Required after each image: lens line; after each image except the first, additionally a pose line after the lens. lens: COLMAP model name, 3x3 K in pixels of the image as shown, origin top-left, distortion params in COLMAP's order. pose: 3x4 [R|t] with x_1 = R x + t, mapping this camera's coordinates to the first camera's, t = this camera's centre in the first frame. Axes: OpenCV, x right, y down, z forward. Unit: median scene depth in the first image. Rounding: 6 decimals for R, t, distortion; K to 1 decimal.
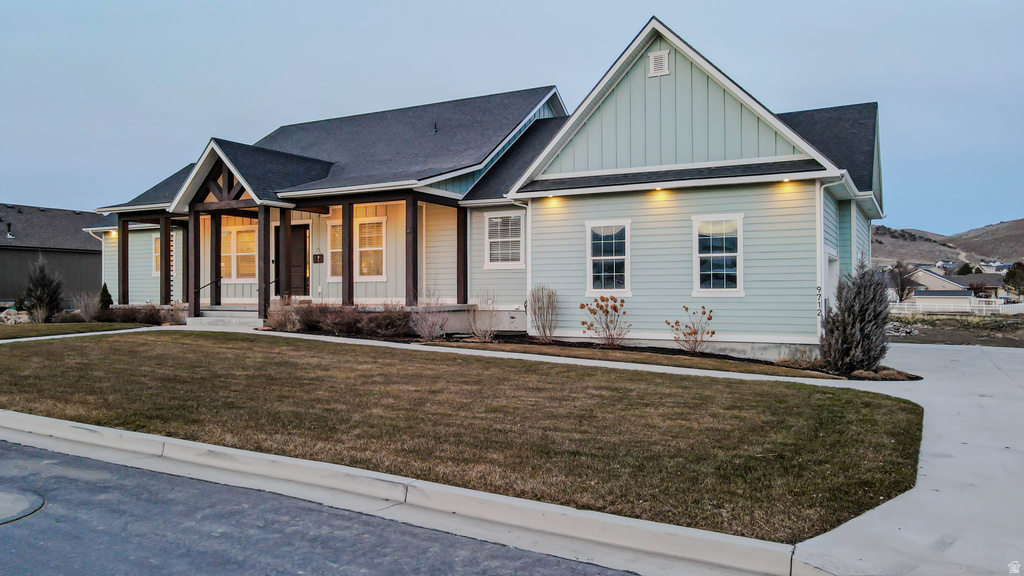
lens RADIAL K [[756.3, 0, 498.1], [0, 756.3, 283.5], [0, 0, 1]] dist [0.016127, 0.004948]
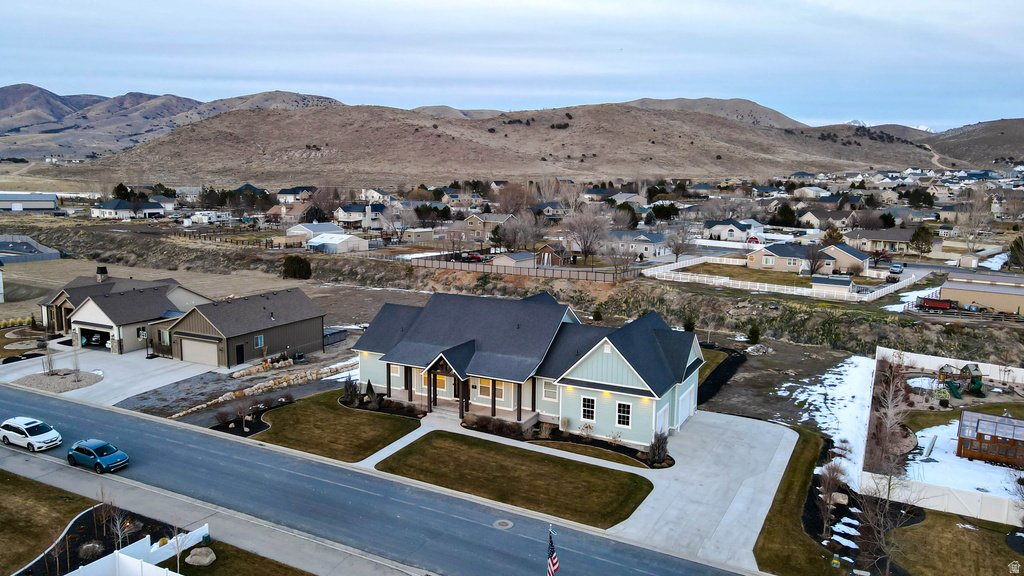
lens RADIAL K [[756.3, 0, 498.1], [0, 756.3, 283.5], [0, 0, 1]] dist [0.016127, 0.004948]
pose [[0.999662, 0.011992, 0.023061, -0.264348], [-0.015380, 0.988127, 0.152869, -0.911676], [-0.020954, -0.153172, 0.987977, -1.727666]]
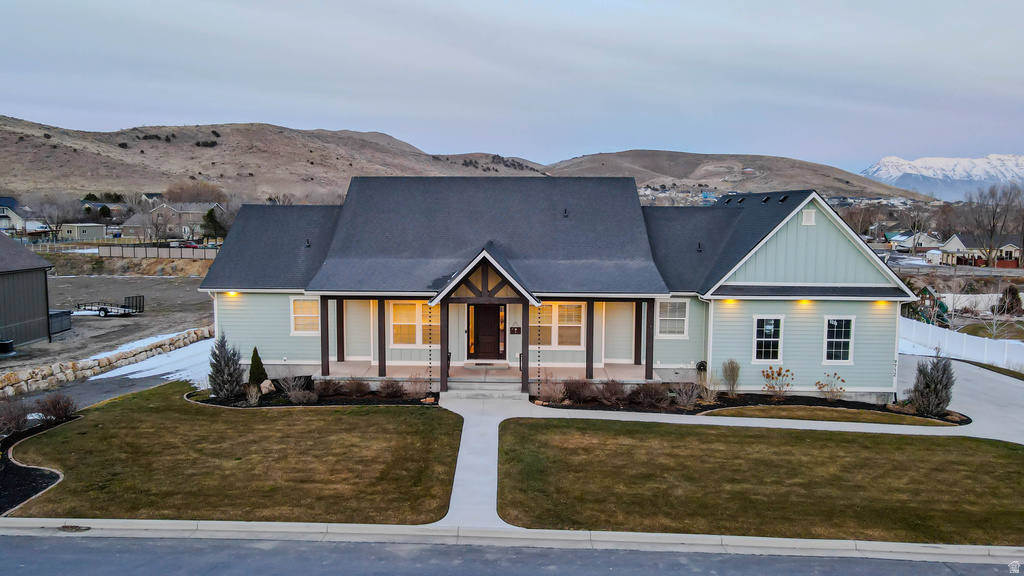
lens RADIAL K [[749.7, 0, 500.1], [0, 749.7, 290.8], [0, 0, 1]] dist [-0.002831, 0.072633]
pose [[0.884312, -0.041949, 0.465008, -0.993679], [-0.013983, 0.993129, 0.116182, -0.287958], [-0.466687, -0.109244, 0.877650, -0.069809]]
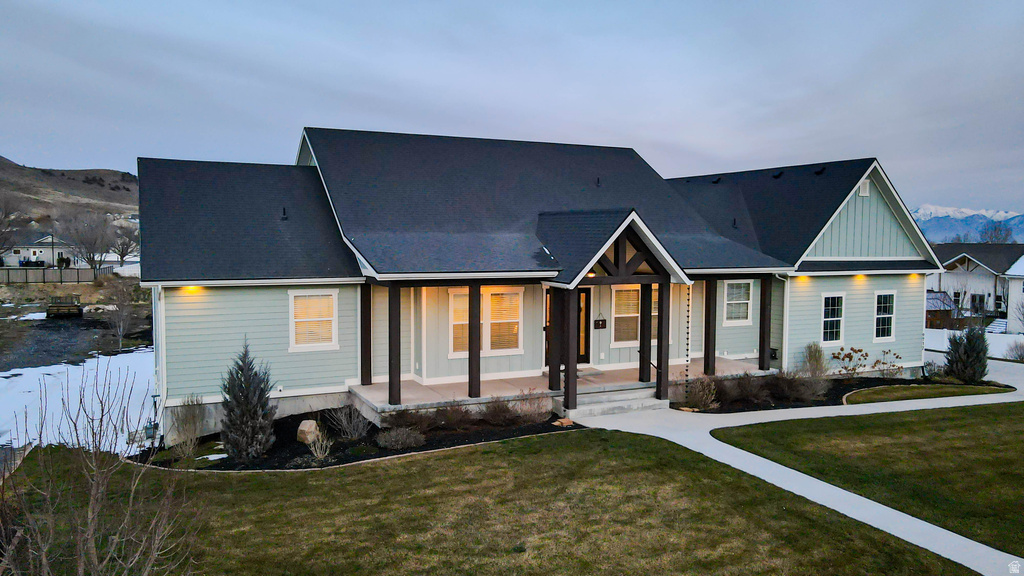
lens RADIAL K [[746.7, 0, 494.5], [0, 746.7, 286.5], [0, 0, 1]] dist [0.003816, 0.000938]
pose [[0.585758, -0.046641, 0.809143, -1.302201], [-0.017838, 0.997359, 0.070403, -0.174630], [-0.810290, -0.055672, 0.583379, 0.667814]]
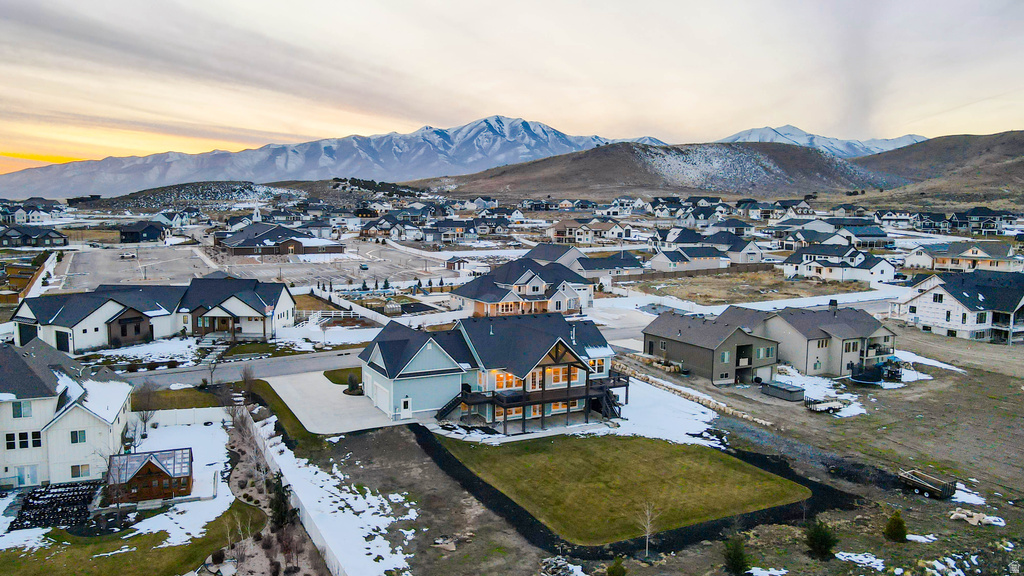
lens RADIAL K [[756.9, 0, 495.9], [0, 756.9, 289.0], [0, 0, 1]] dist [0.008485, 0.009148]
pose [[-0.562538, 0.092404, -0.821591, 3.410491], [-0.000914, 0.993665, 0.112383, -0.984576], [0.826771, 0.063970, -0.558890, 3.822247]]
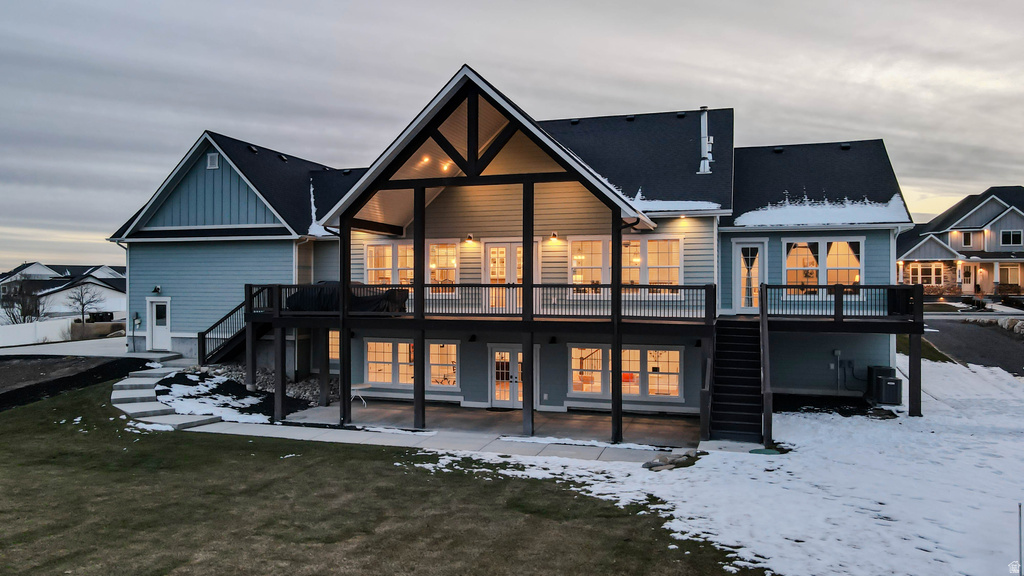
lens RADIAL K [[756.3, 0, 498.1], [0, 756.3, 283.5], [0, 0, 1]] dist [0.016127, 0.004948]
pose [[-0.981622, 0.003453, -0.190805, 0.217659], [0.005895, 0.999908, -0.012233, -0.011078], [0.190745, -0.013133, -0.981552, 2.918280]]
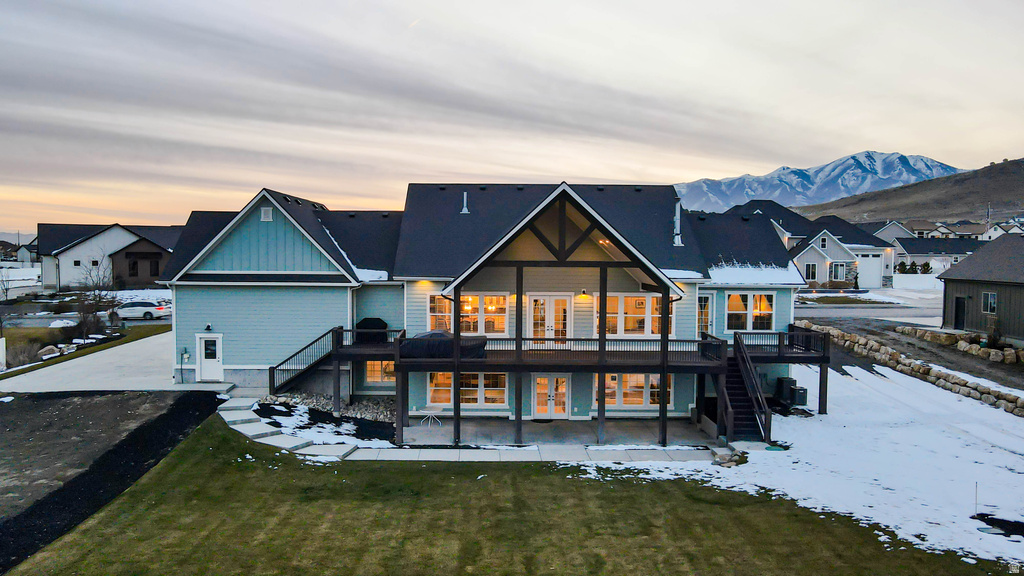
lens RADIAL K [[756.3, 0, 498.1], [0, 756.3, 283.5], [0, 0, 1]] dist [0.016127, 0.004948]
pose [[-0.866424, 0.022950, -0.498781, 0.854665], [0.000946, 0.999017, 0.044324, -0.186331], [0.499308, 0.037932, -0.865594, 3.071147]]
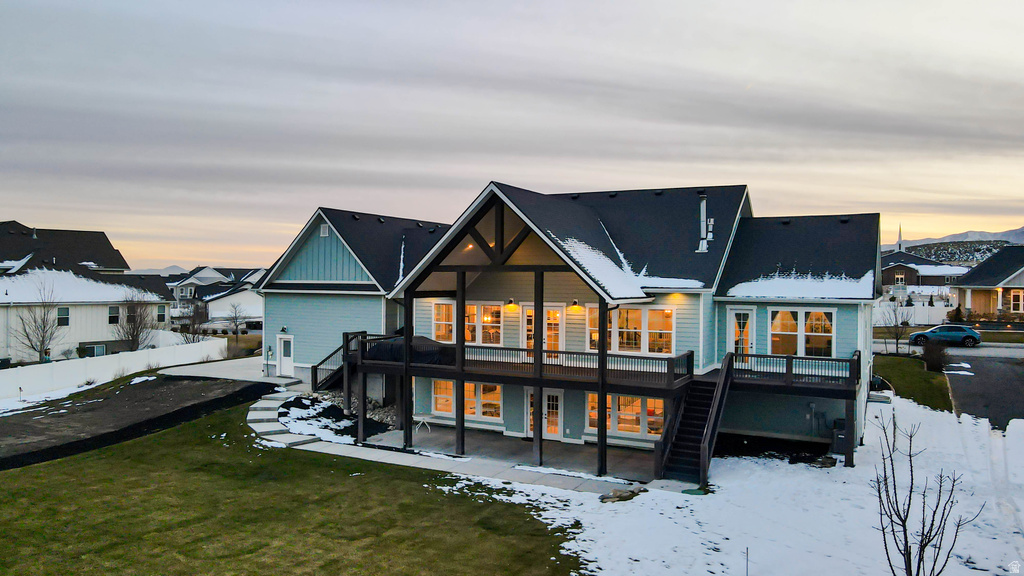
lens RADIAL K [[756.9, 0, 495.9], [0, 756.9, 289.0], [0, 0, 1]] dist [0.008485, 0.009148]
pose [[-0.999954, -0.003190, -0.009009, 0.075146], [-0.003217, 0.999990, 0.002955, -0.128309], [0.008999, 0.002984, -0.999955, 3.242177]]
